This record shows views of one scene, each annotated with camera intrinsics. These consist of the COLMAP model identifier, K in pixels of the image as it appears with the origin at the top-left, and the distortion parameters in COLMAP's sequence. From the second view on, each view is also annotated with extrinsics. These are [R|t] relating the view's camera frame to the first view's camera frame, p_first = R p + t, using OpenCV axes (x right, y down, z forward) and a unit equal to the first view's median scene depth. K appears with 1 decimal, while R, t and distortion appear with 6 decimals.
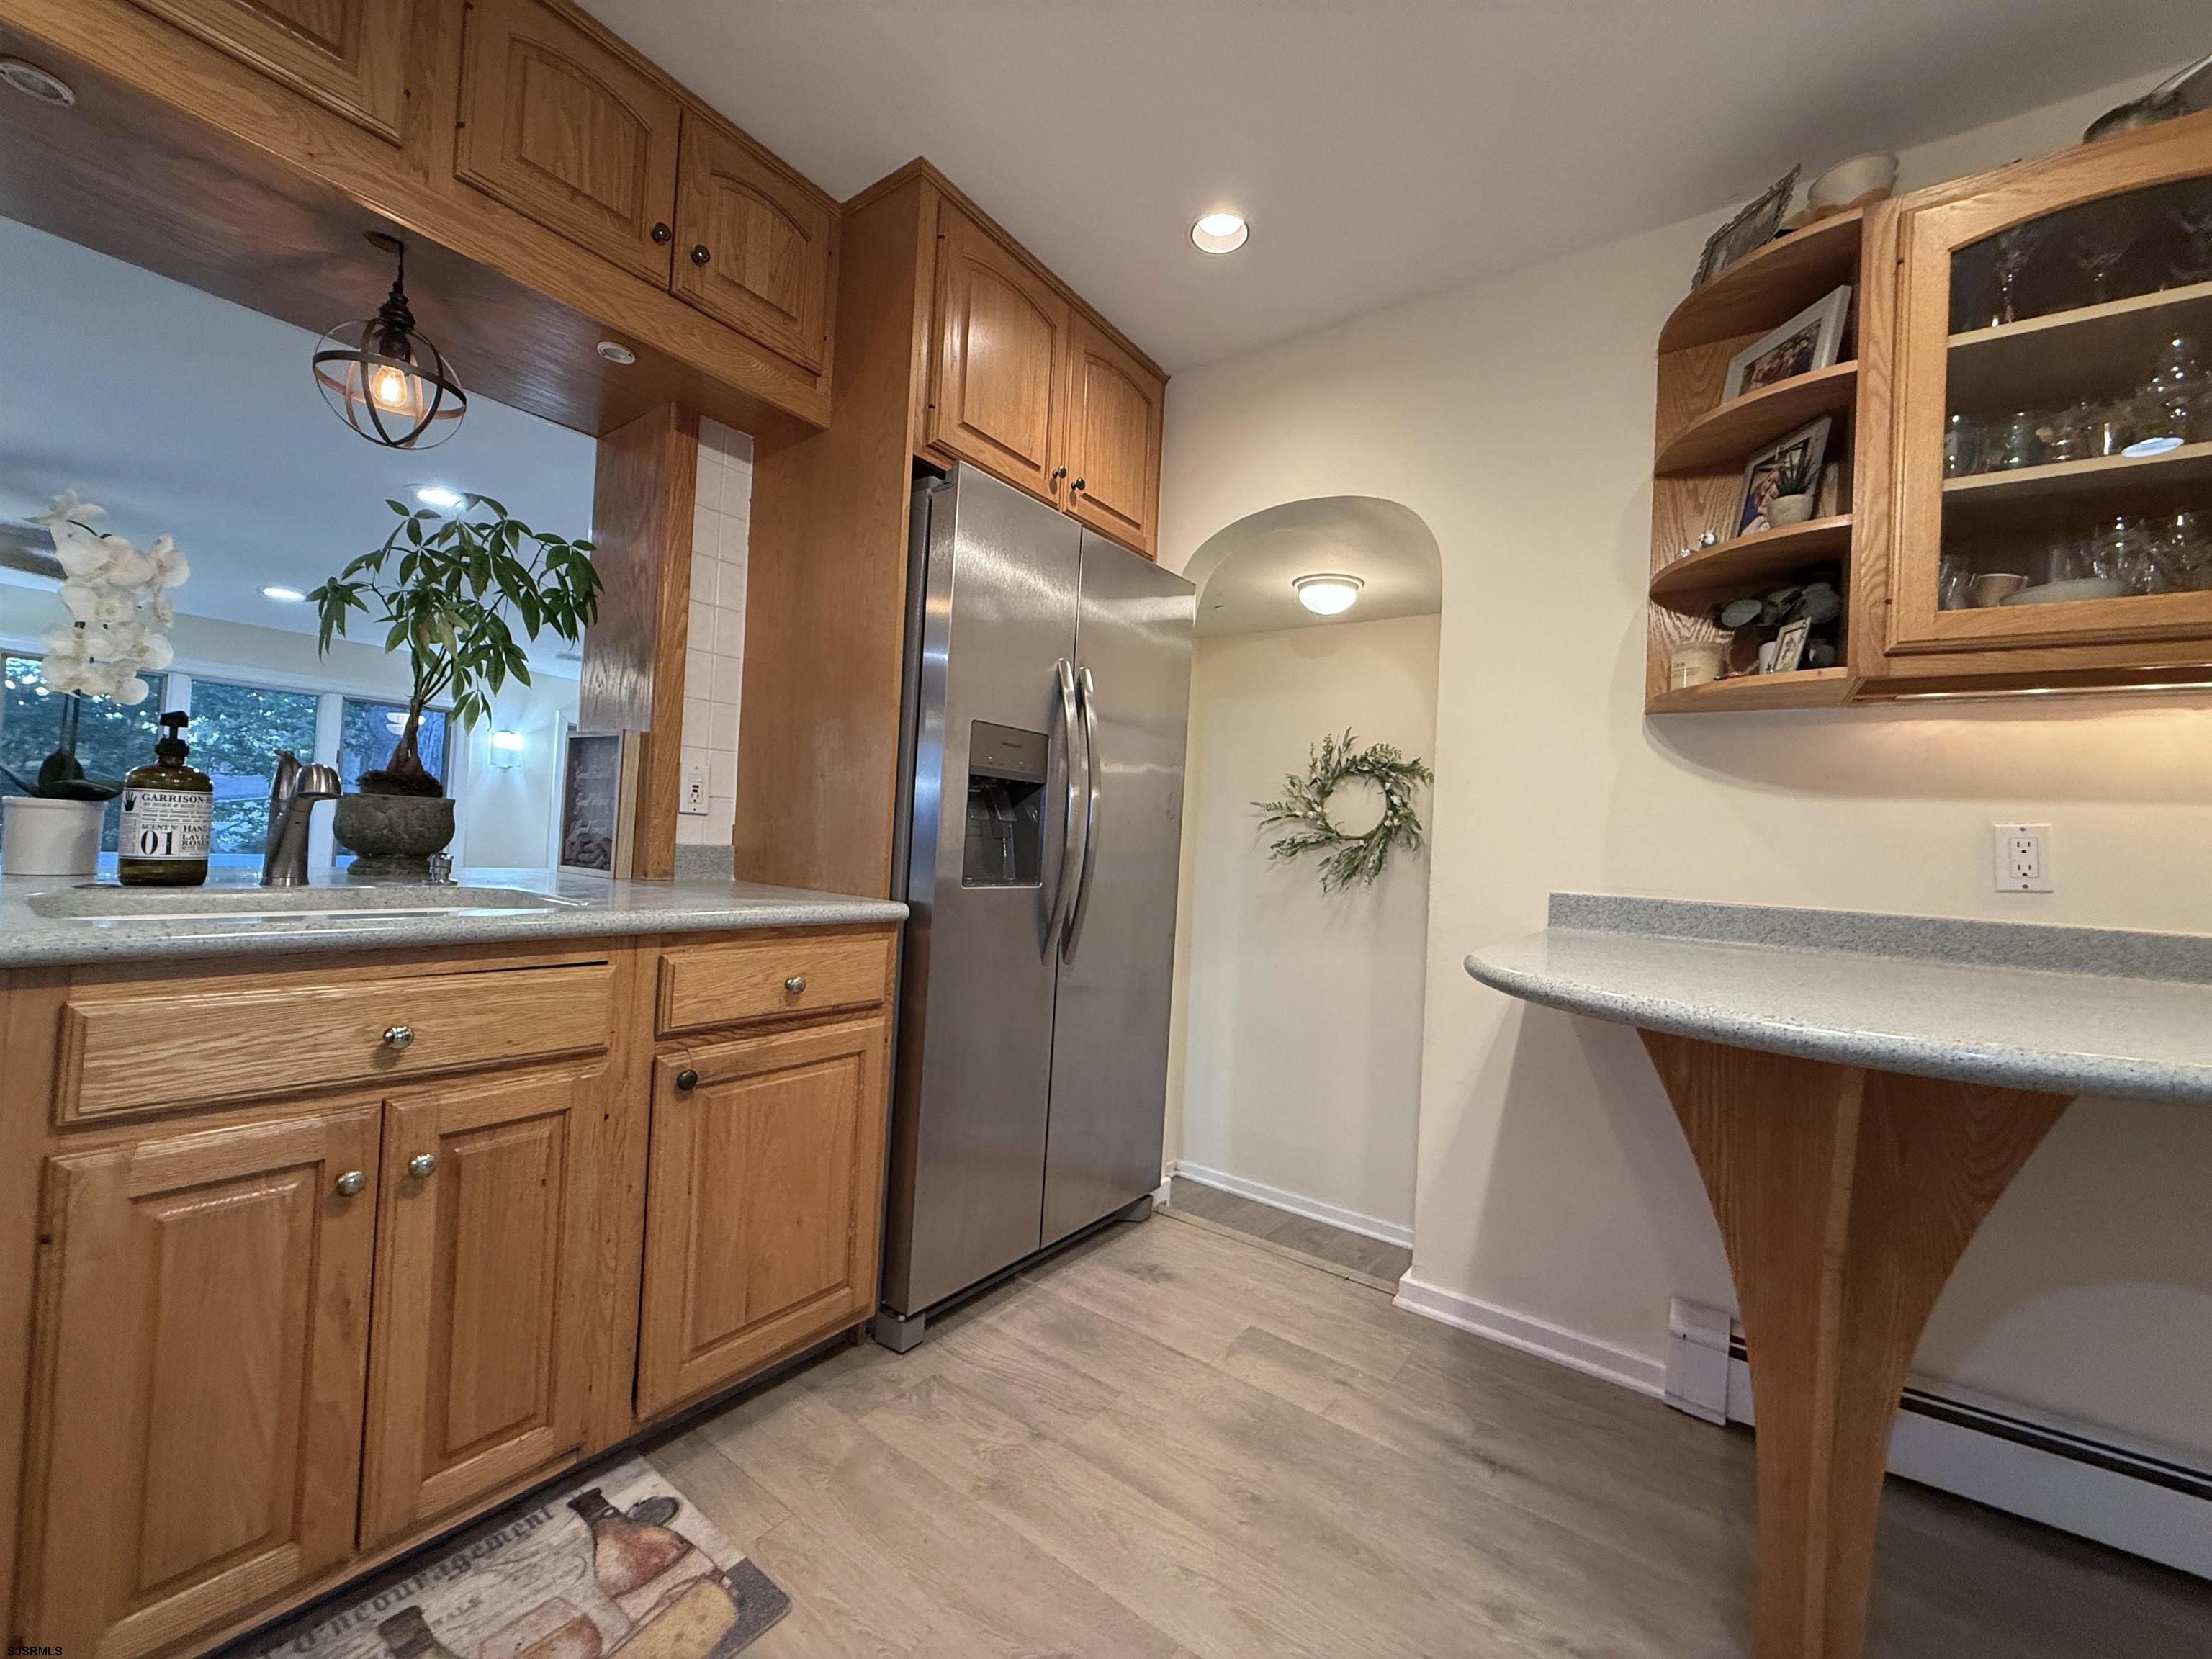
lens RADIAL K [[881.4, 0, 1097.7], [0, 881.4, 827.8], [0, 0, 1]] dist [-0.001075, 0.000415]
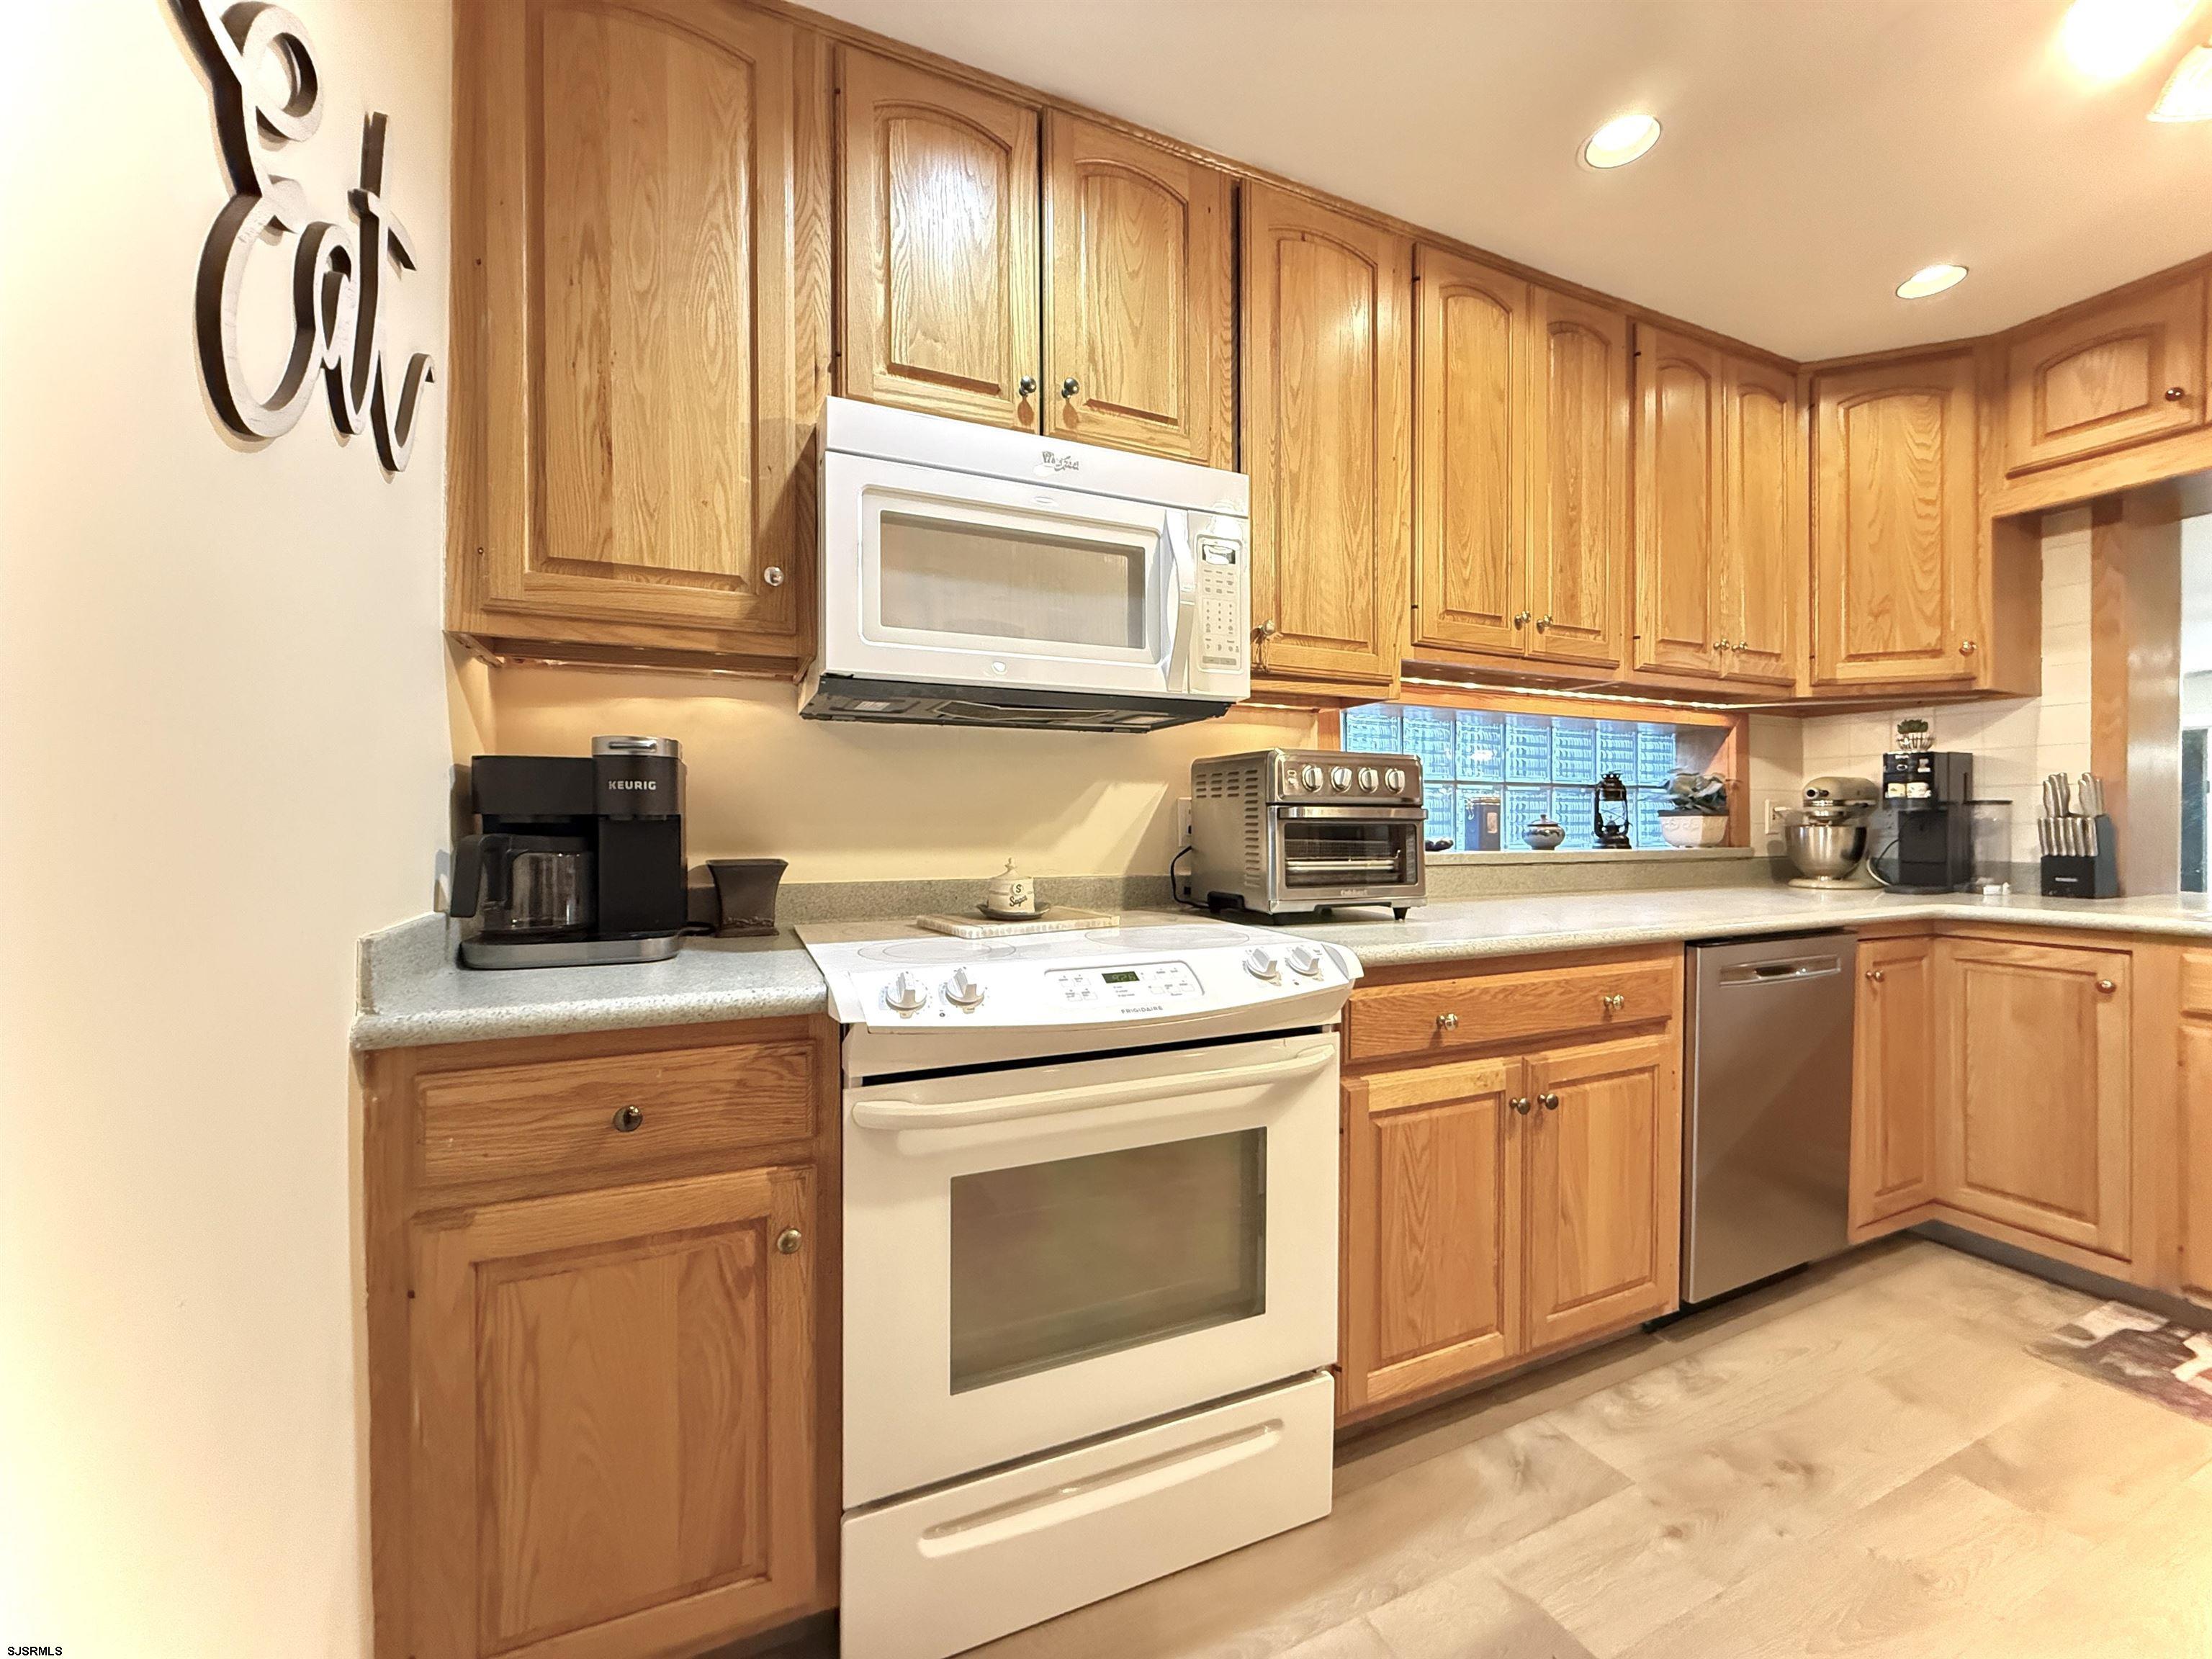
lens RADIAL K [[879.8, 0, 1098.3], [0, 879.8, 827.9], [0, 0, 1]] dist [-0.000336, -0.000013]
pose [[-0.488044, -0.047916, -0.871503, 1.080986], [-0.008570, 0.998707, -0.050111, 0.013110], [0.872777, -0.016988, -0.487824, -0.134275]]
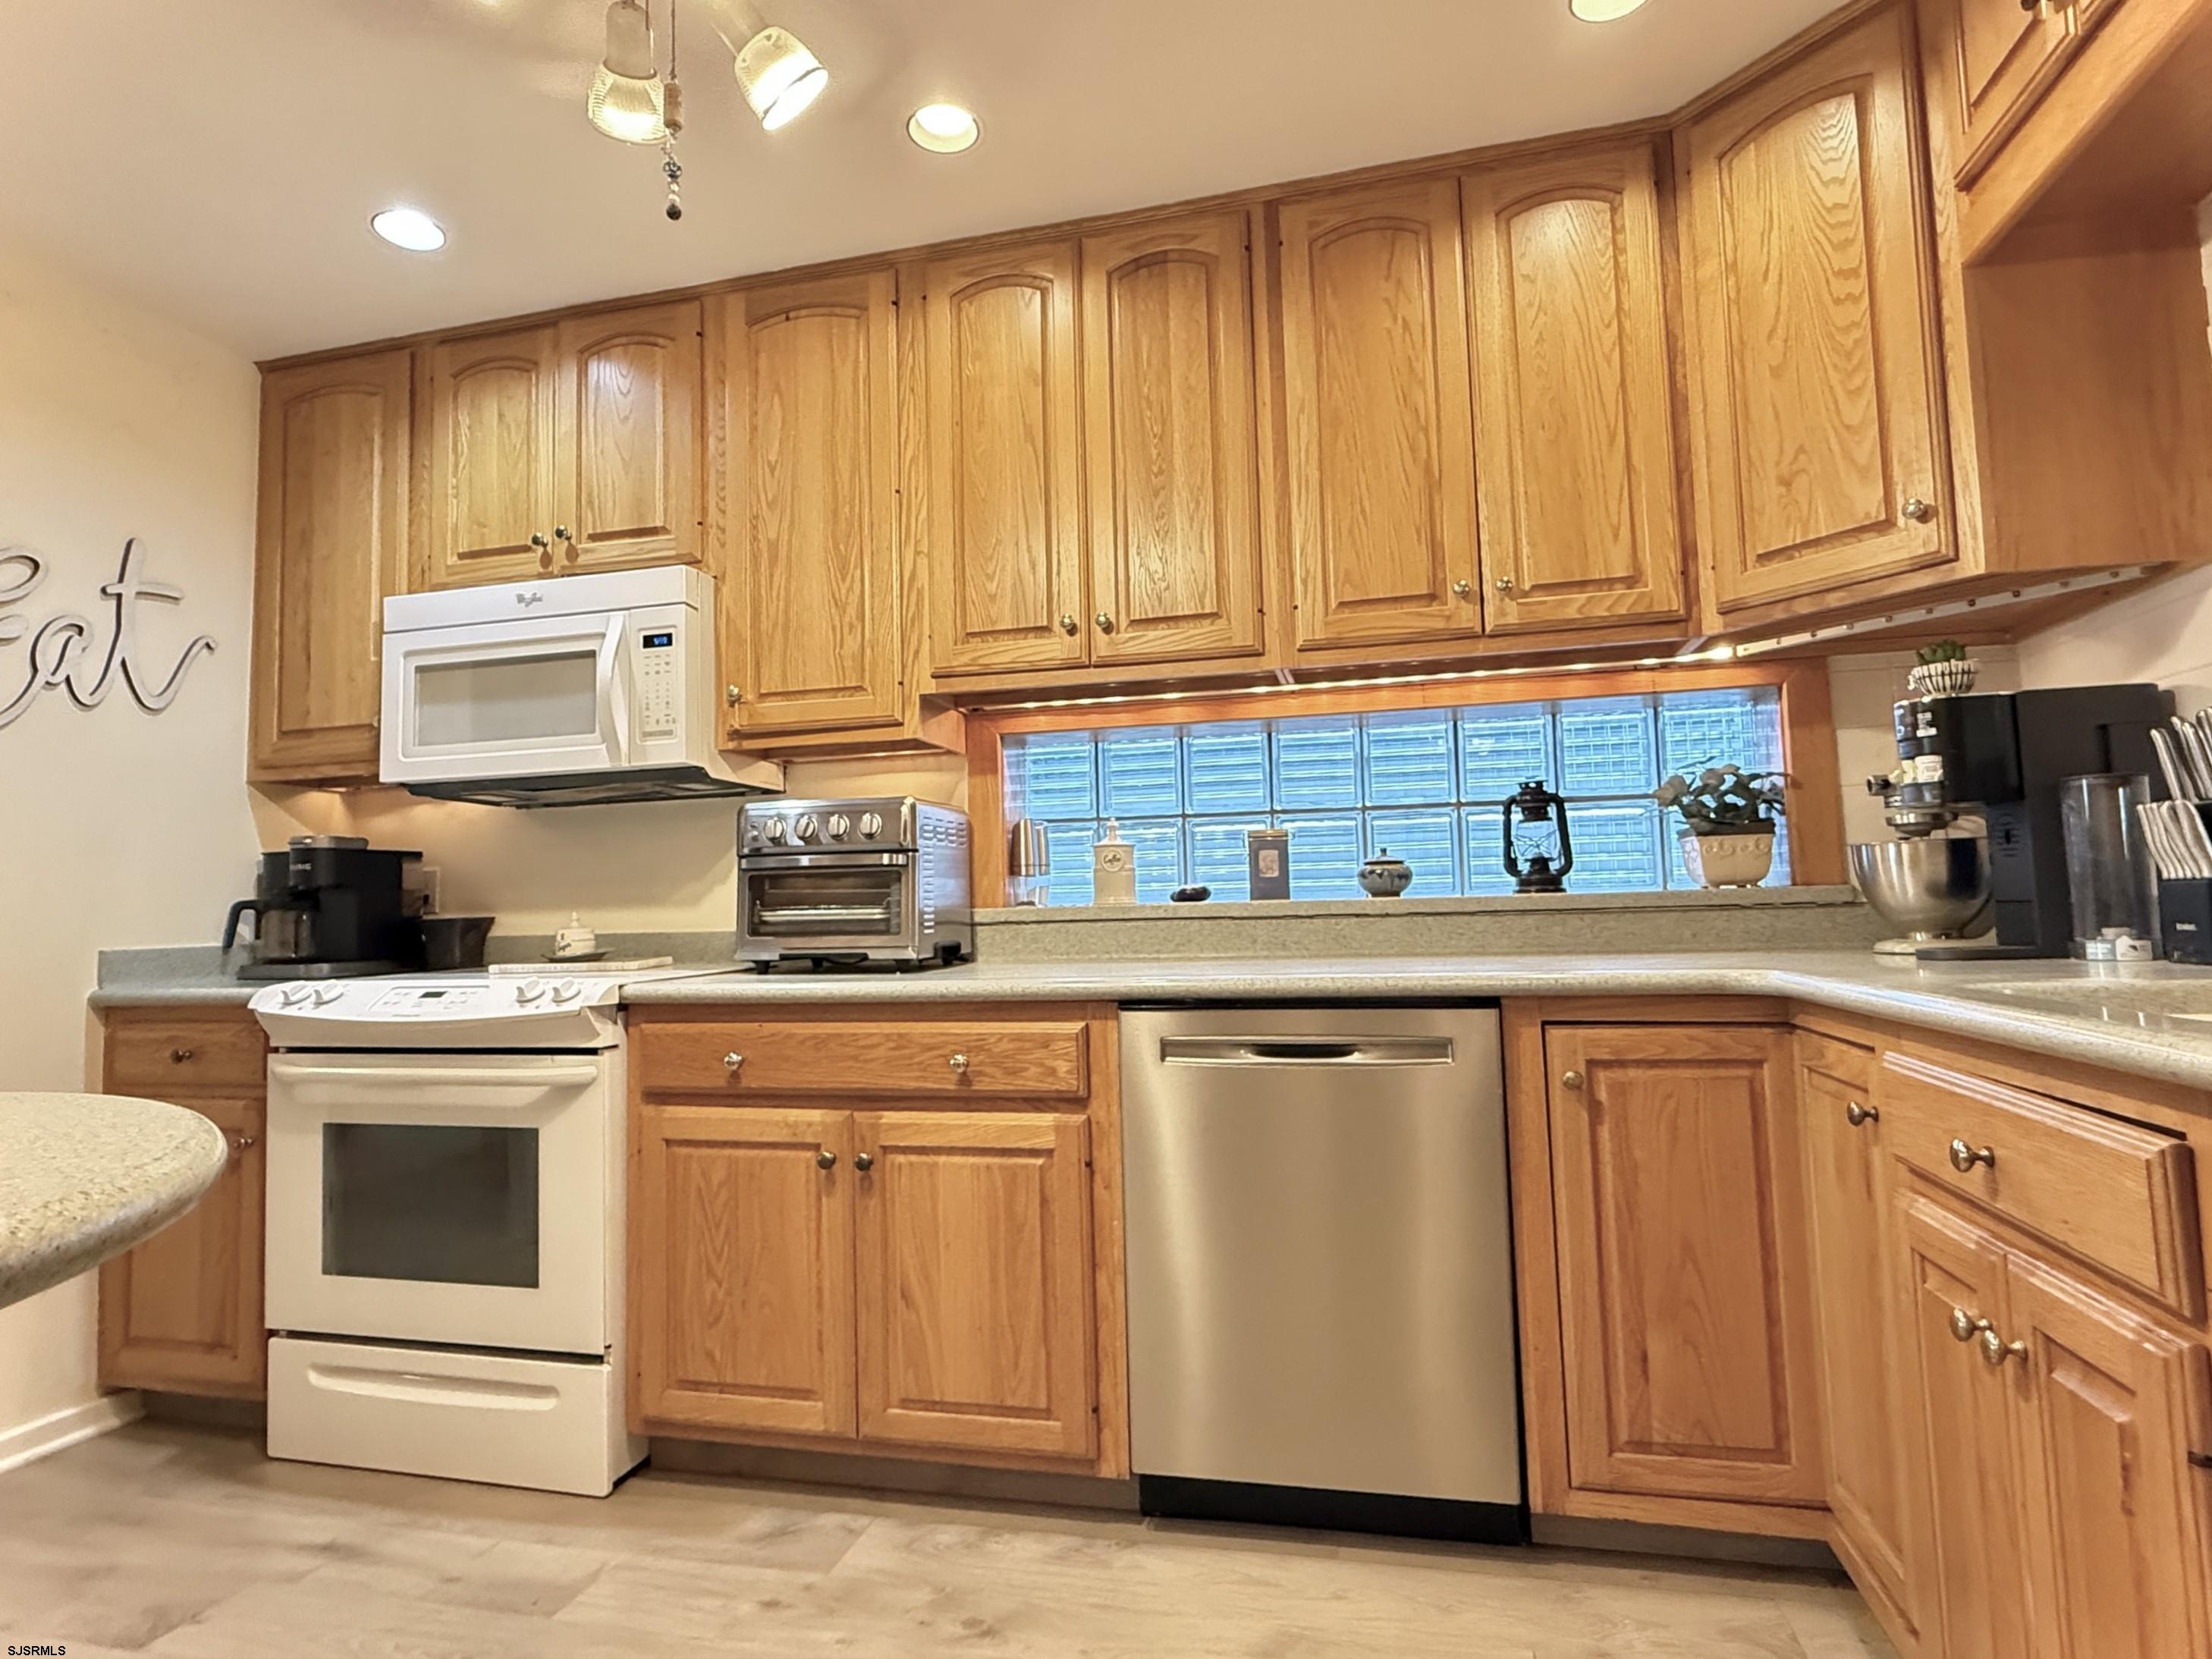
lens RADIAL K [[1216.2, 0, 1106.0], [0, 1216.2, 829.5], [0, 0, 1]] dist [-0.000077, -0.000103]
pose [[-0.923412, -0.054535, -0.379916, 0.209784], [-0.015090, 0.994247, -0.106042, 0.051888], [0.383514, -0.092188, -0.918922, 1.143097]]
